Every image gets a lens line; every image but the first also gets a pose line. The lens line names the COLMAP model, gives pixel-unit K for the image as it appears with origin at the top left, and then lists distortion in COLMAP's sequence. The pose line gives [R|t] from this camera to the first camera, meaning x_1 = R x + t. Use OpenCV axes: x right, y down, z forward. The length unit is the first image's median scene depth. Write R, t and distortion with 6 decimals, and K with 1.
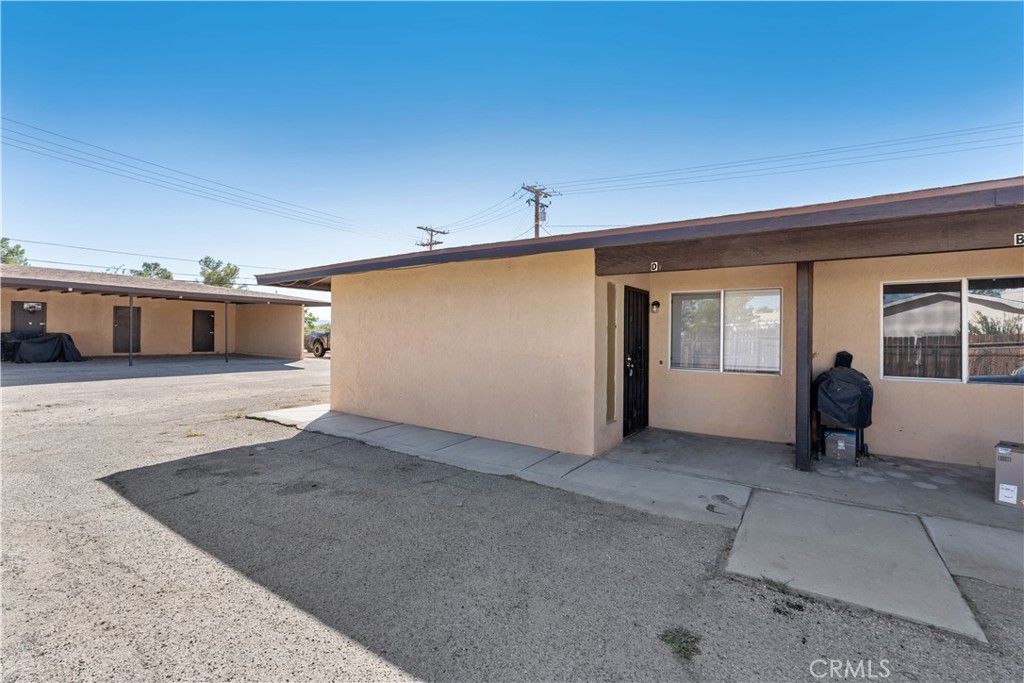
lens RADIAL K [[446.8, 0, 513.6], [0, 446.8, 337.3], [0, 0, 1]] dist [-0.000306, 0.000132]
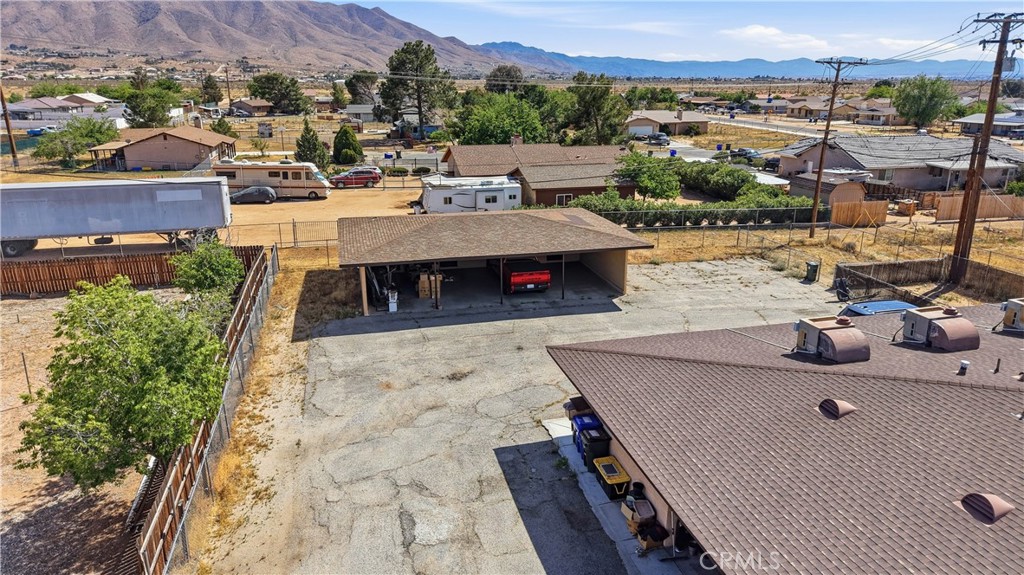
lens RADIAL K [[681.8, 0, 516.1], [0, 681.8, 291.3], [0, 0, 1]] dist [0.027738, -0.030882]
pose [[0.748741, 0.184032, -0.636804, 0.217586], [0.006470, 0.958613, 0.284640, -0.247720], [0.662831, -0.217242, 0.716562, -0.193267]]
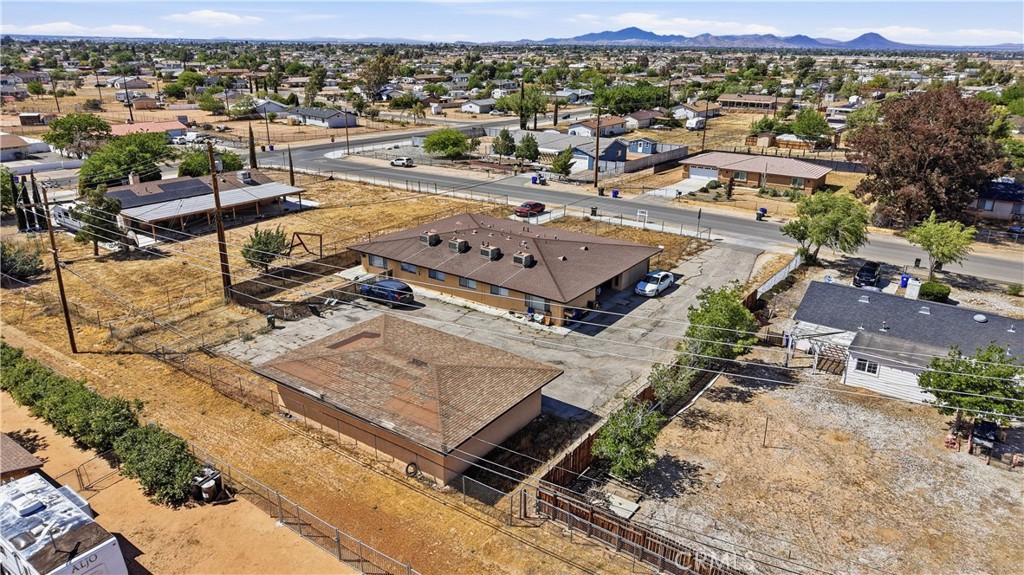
lens RADIAL K [[681.8, 0, 515.6], [0, 681.8, 291.6], [0, 0, 1]] dist [0.027738, -0.030882]
pose [[0.017107, -0.353179, 0.935399, -1.474131], [-0.008369, 0.935453, 0.353352, -0.559546], [-0.999819, -0.013873, 0.013047, 0.330362]]
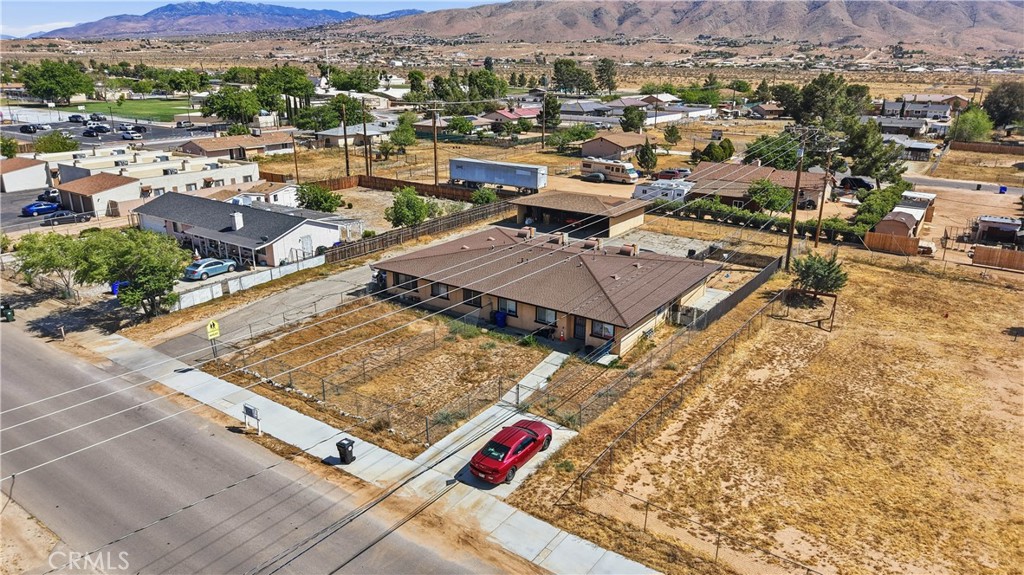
lens RADIAL K [[681.8, 0, 515.2], [0, 681.8, 293.4], [0, 0, 1]] dist [0.027738, -0.030882]
pose [[-0.015540, 0.308892, -0.950970, 1.843929], [-0.008791, 0.951006, 0.309047, -0.468005], [0.999841, 0.013163, -0.012063, 0.326702]]
